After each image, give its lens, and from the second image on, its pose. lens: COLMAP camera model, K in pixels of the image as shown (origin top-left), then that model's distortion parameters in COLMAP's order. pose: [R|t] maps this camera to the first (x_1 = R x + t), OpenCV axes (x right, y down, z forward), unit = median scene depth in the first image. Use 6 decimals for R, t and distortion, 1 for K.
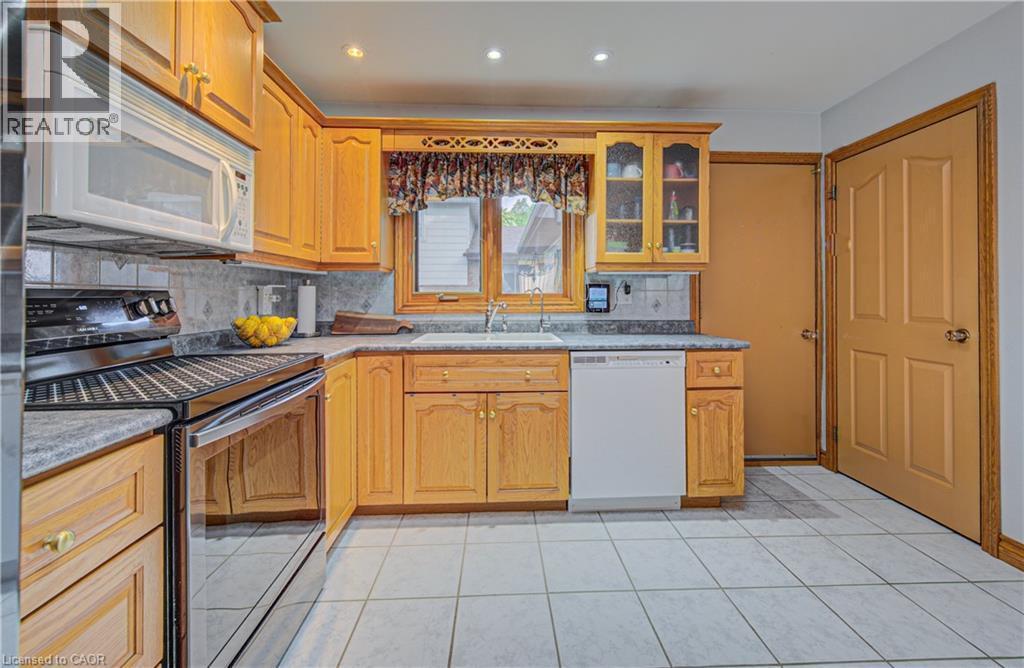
lens RADIAL K [[412.8, 0, 512.9], [0, 412.8, 315.5], [0, 0, 1]] dist [0.000237, -0.000091]
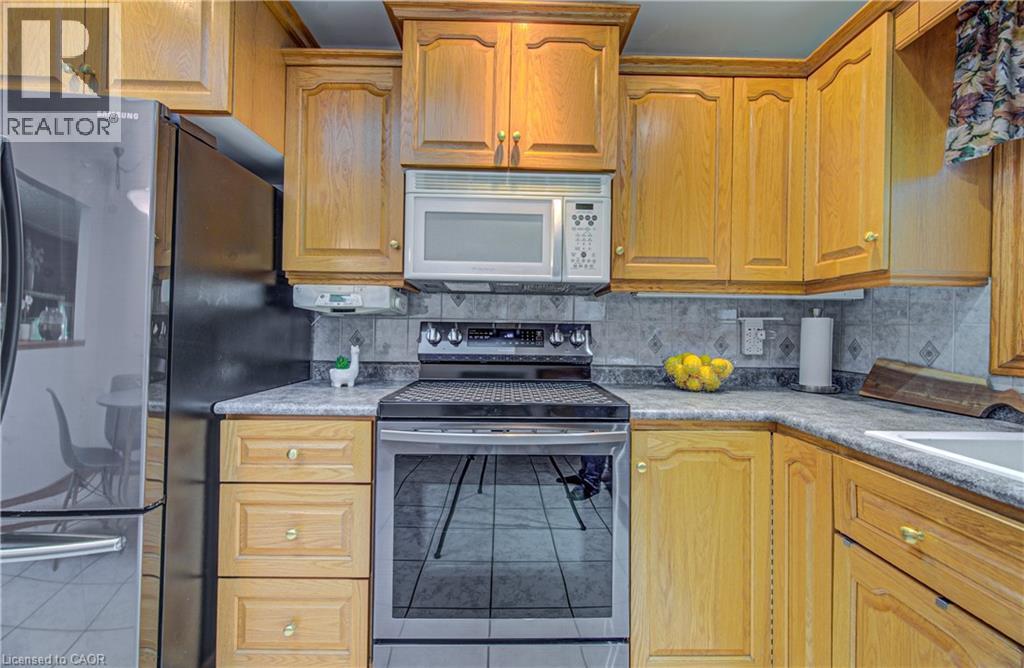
lens RADIAL K [[403.8, 0, 512.0], [0, 403.8, 334.0], [0, 0, 1]] dist [-0.001338, -0.000203]
pose [[-0.026065, 0.012968, -0.999576, 0.200548], [-0.062467, 0.997941, 0.014575, -0.024807], [0.997707, 0.062821, -0.025202, 0.560334]]
